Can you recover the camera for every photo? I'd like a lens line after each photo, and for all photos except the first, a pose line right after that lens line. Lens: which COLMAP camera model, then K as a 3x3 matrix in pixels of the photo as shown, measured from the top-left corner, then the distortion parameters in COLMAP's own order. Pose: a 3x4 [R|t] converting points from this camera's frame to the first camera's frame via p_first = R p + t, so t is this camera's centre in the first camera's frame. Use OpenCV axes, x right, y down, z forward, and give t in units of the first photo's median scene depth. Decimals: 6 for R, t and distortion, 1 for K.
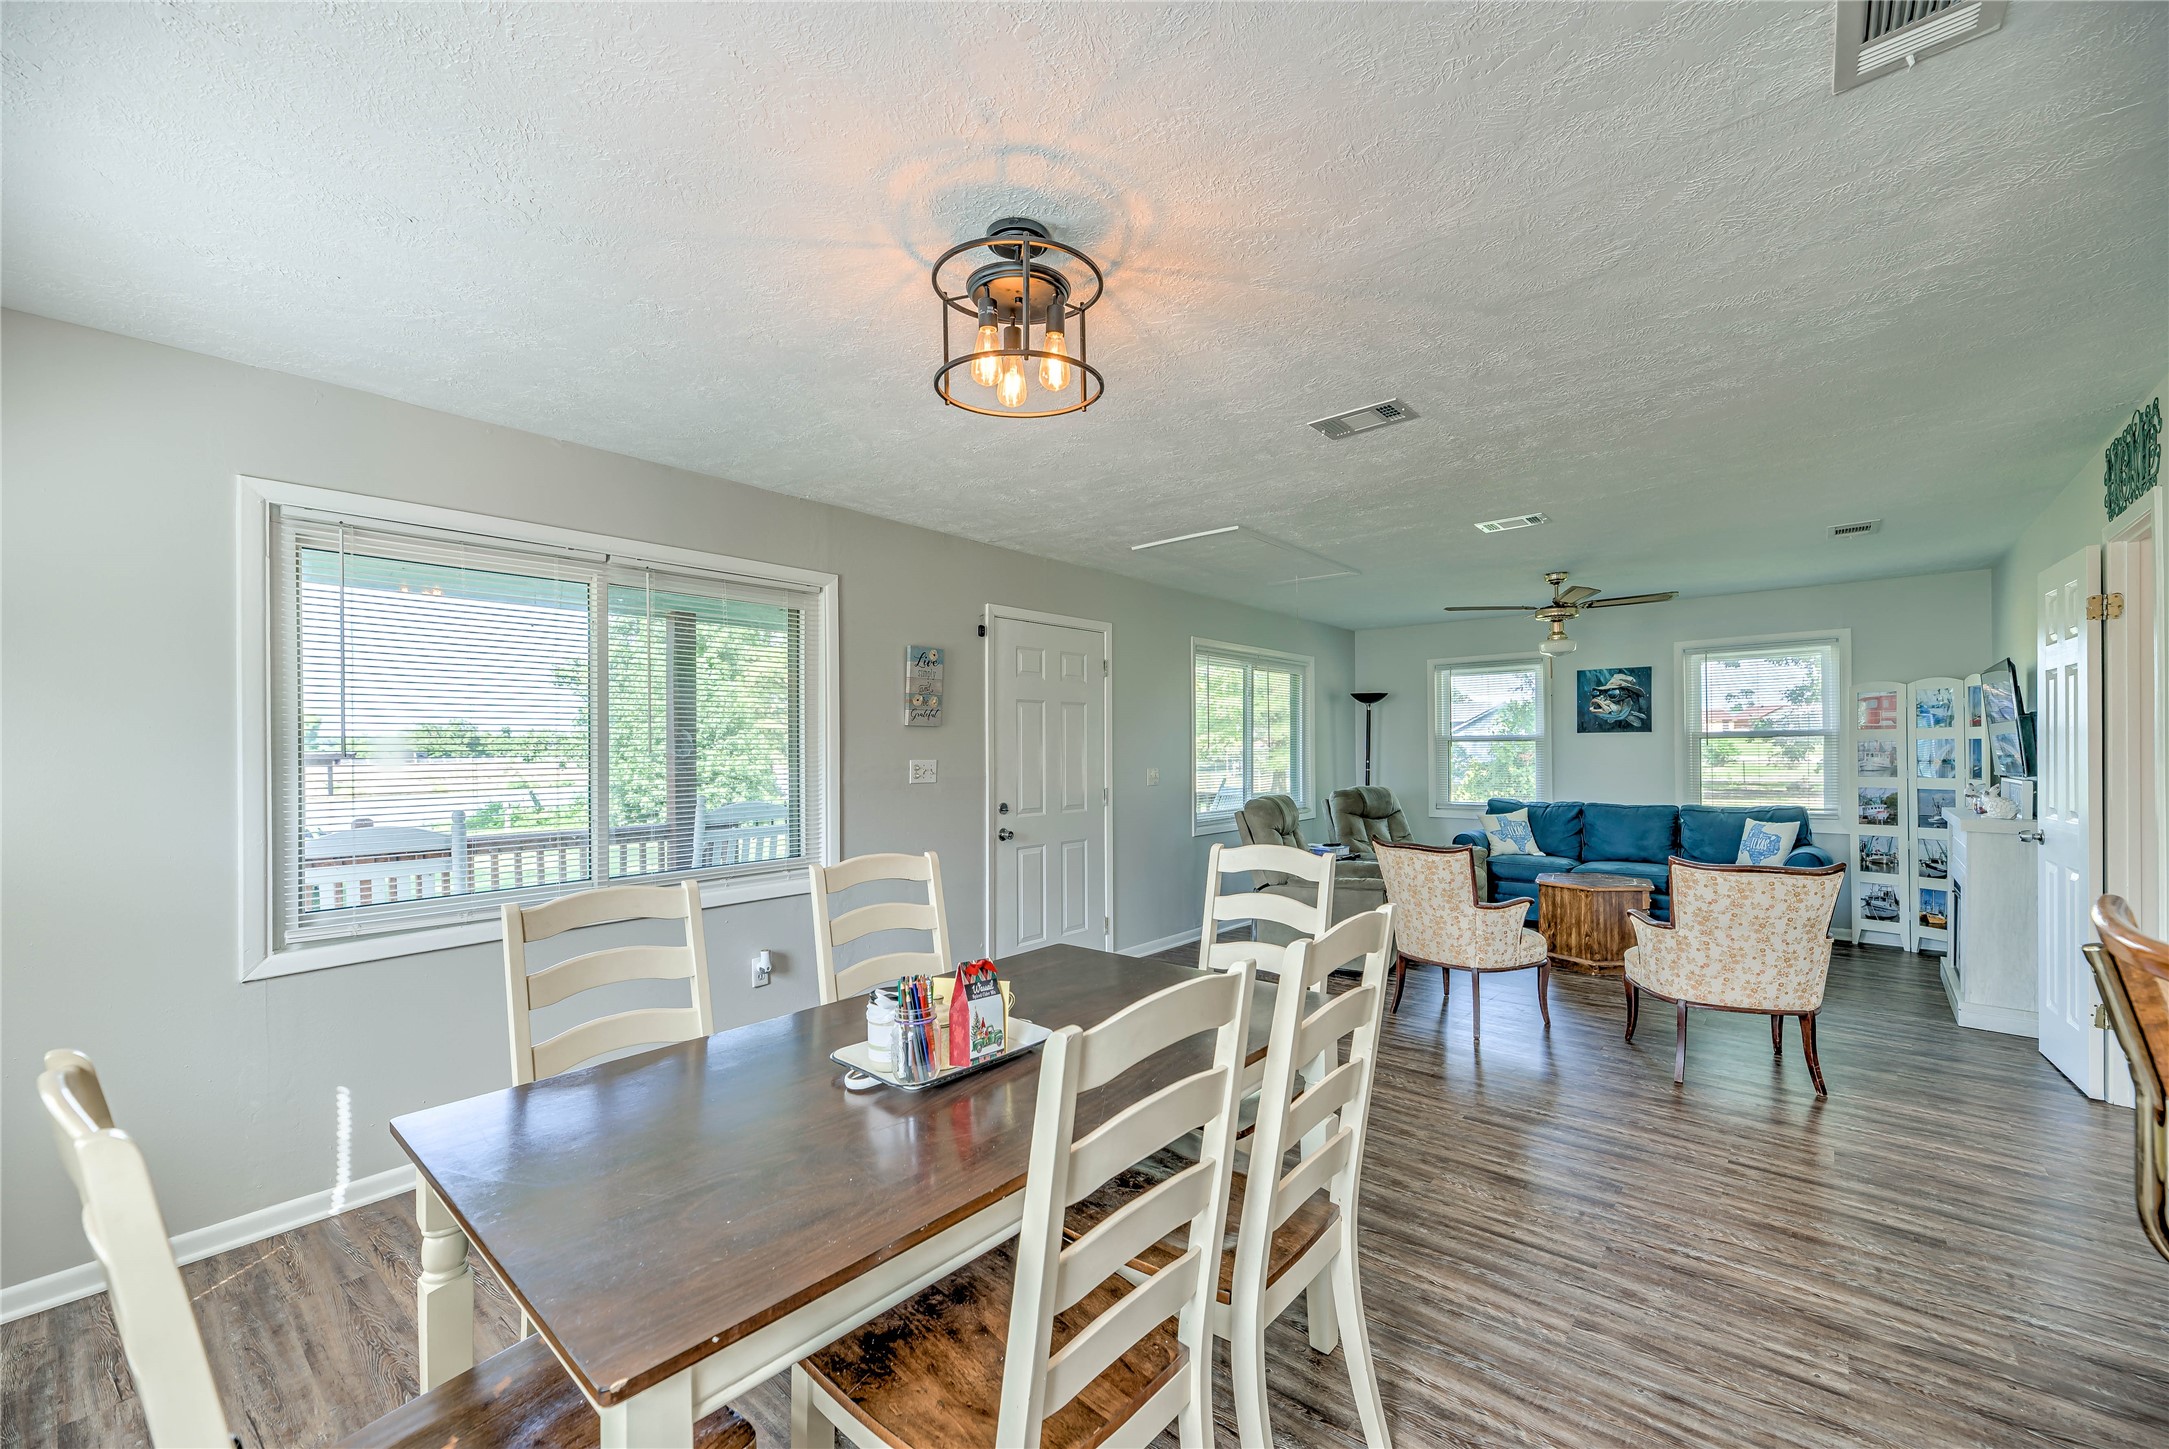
lens RADIAL K [[875.6, 0, 1096.6], [0, 875.6, 753.5], [0, 0, 1]] dist [0.004297, -0.000601]
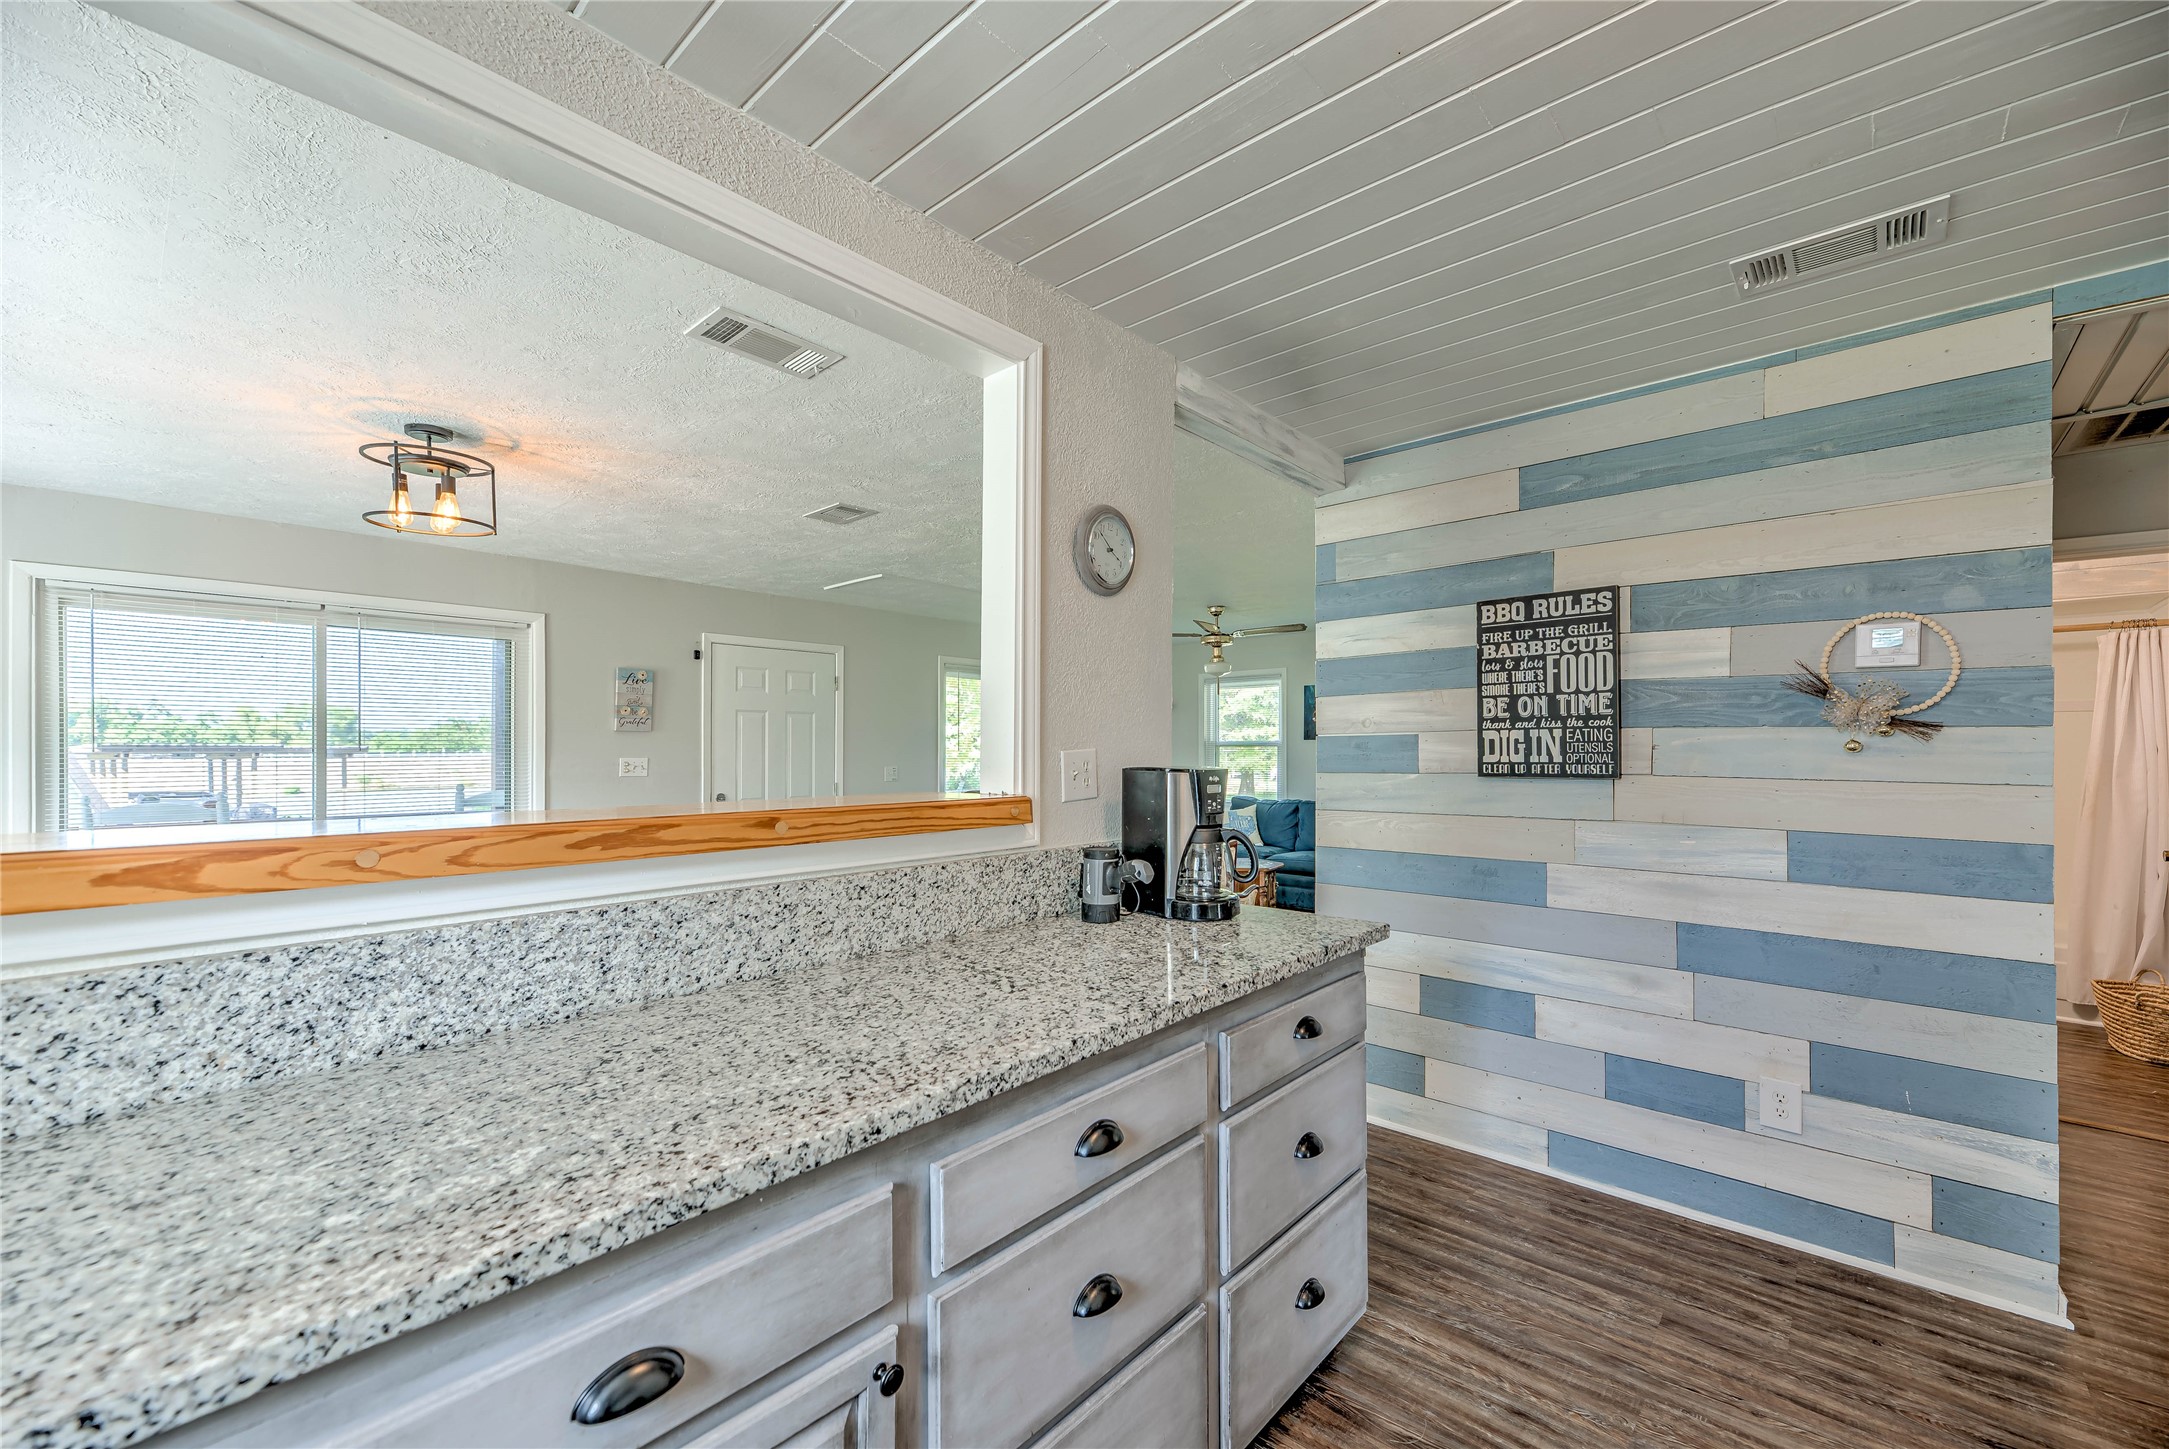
lens RADIAL K [[872.6, 0, 1092.2], [0, 872.6, 741.9], [0, 0, 1]] dist [0.012383, 0.000034]
pose [[0.999295, 0.007736, -0.036727, 0.381153], [-0.008253, 0.999868, -0.013965, -0.002687], [0.036615, 0.014258, 0.999228, -0.178924]]
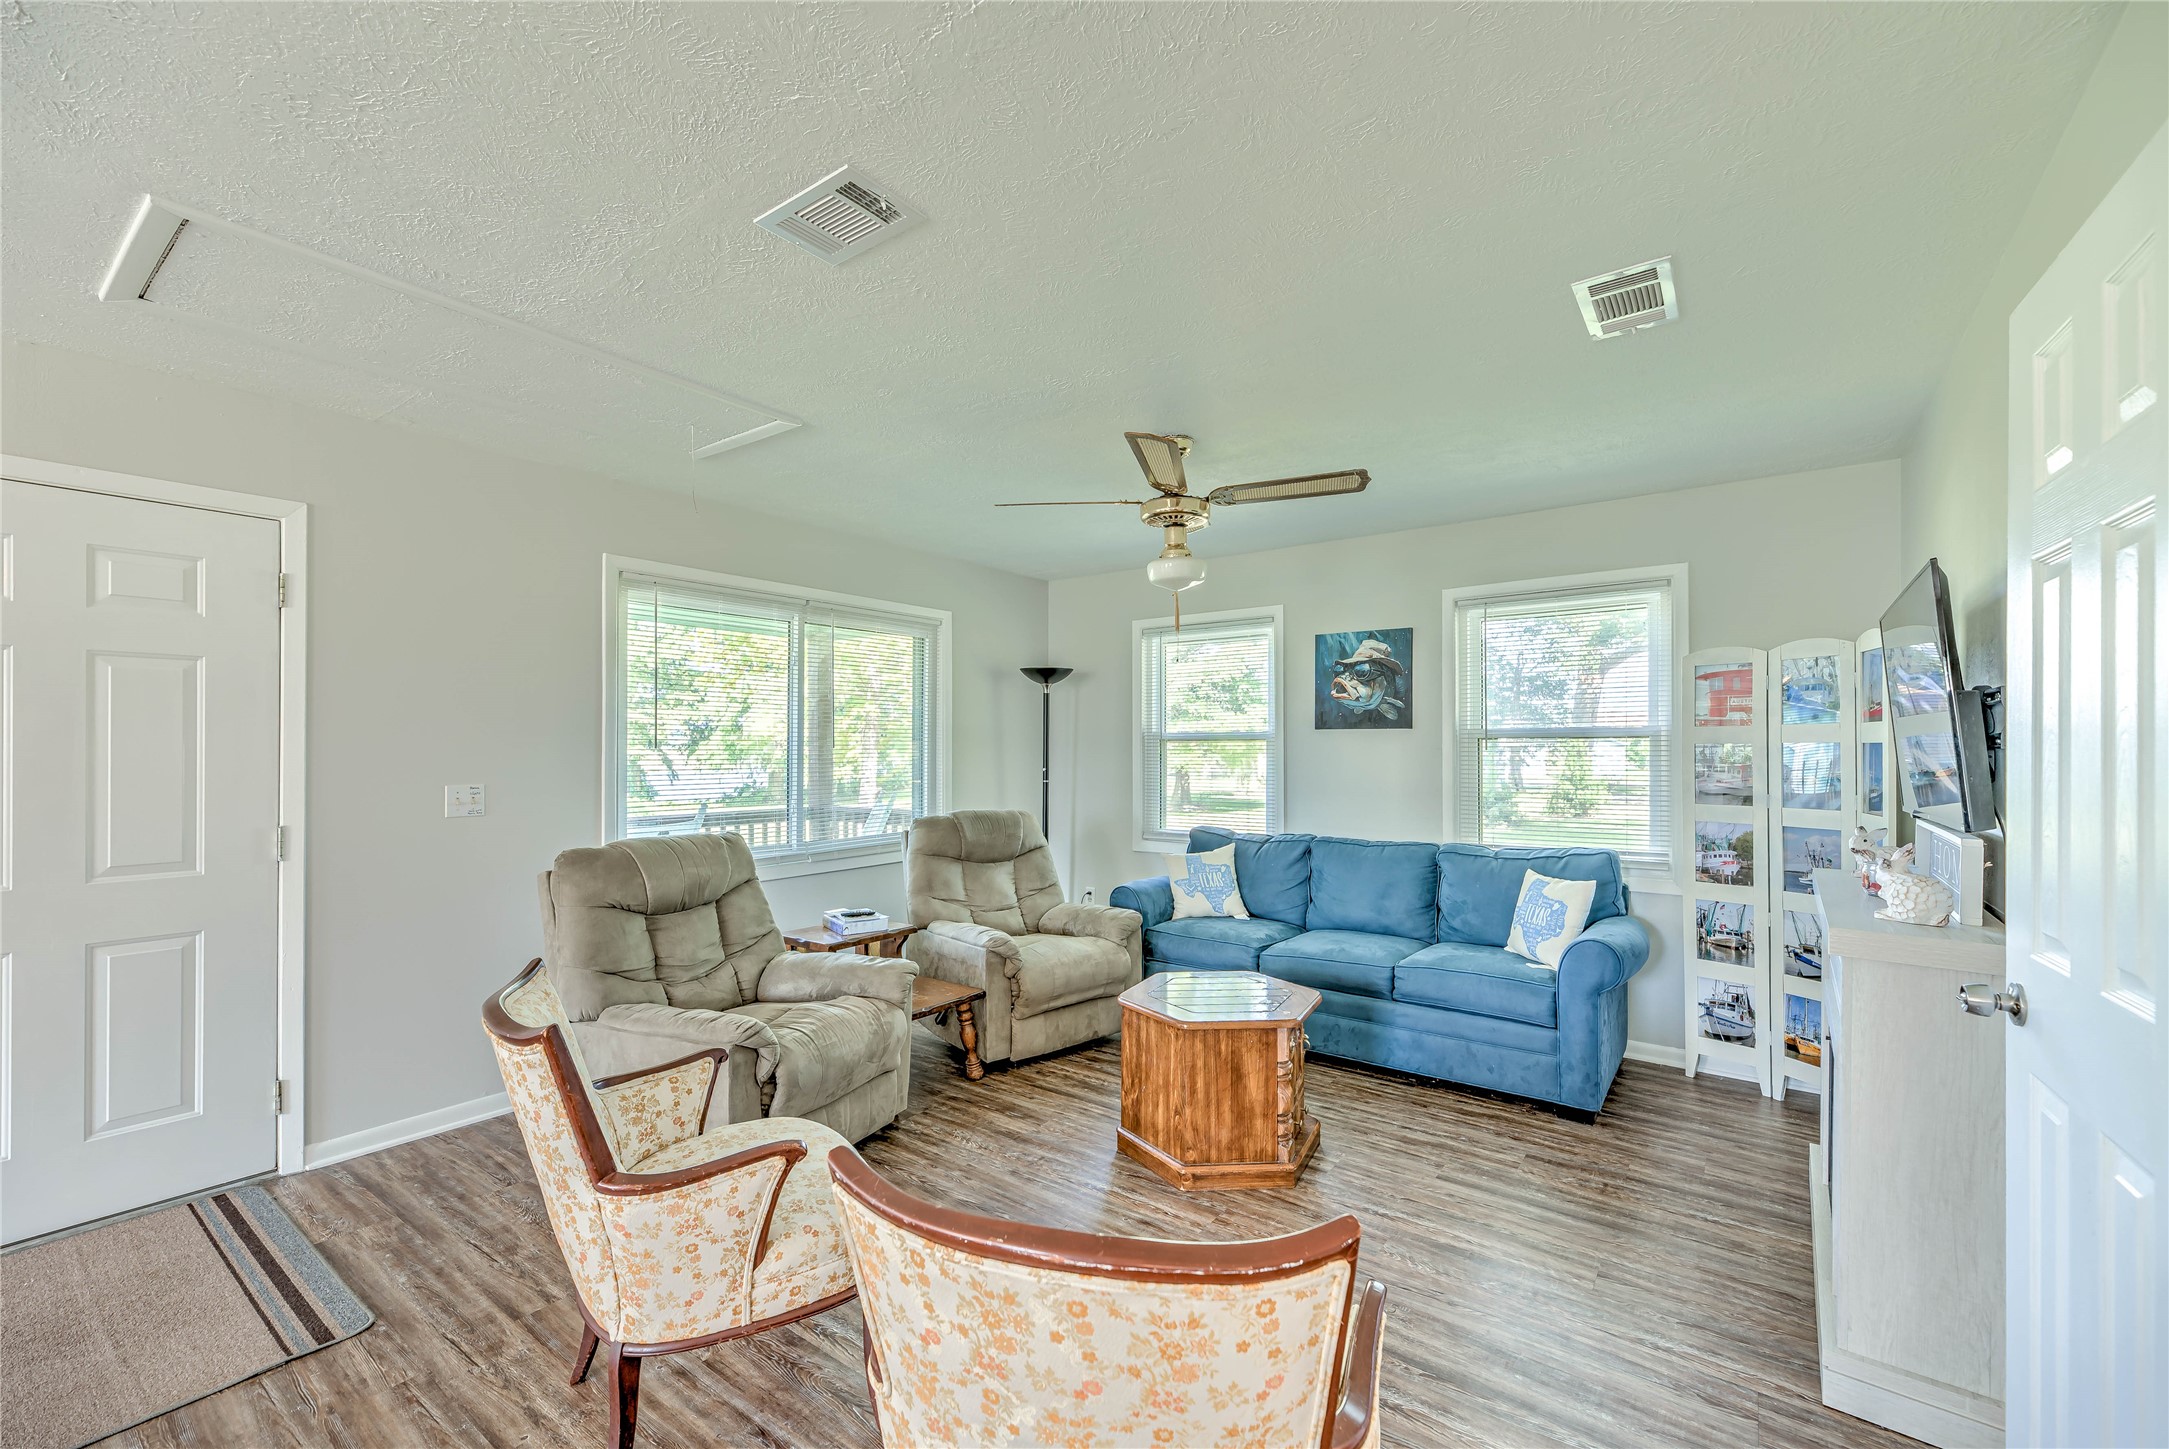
lens RADIAL K [[880.8, 0, 1118.7], [0, 880.8, 749.4], [0, 0, 1]] dist [0.002738, 0.000254]
pose [[0.997589, 0.008179, 0.068914, 0.430134], [-0.008102, 0.999966, -0.001403, -0.007389], [-0.068923, 0.000842, 0.997622, 0.421256]]
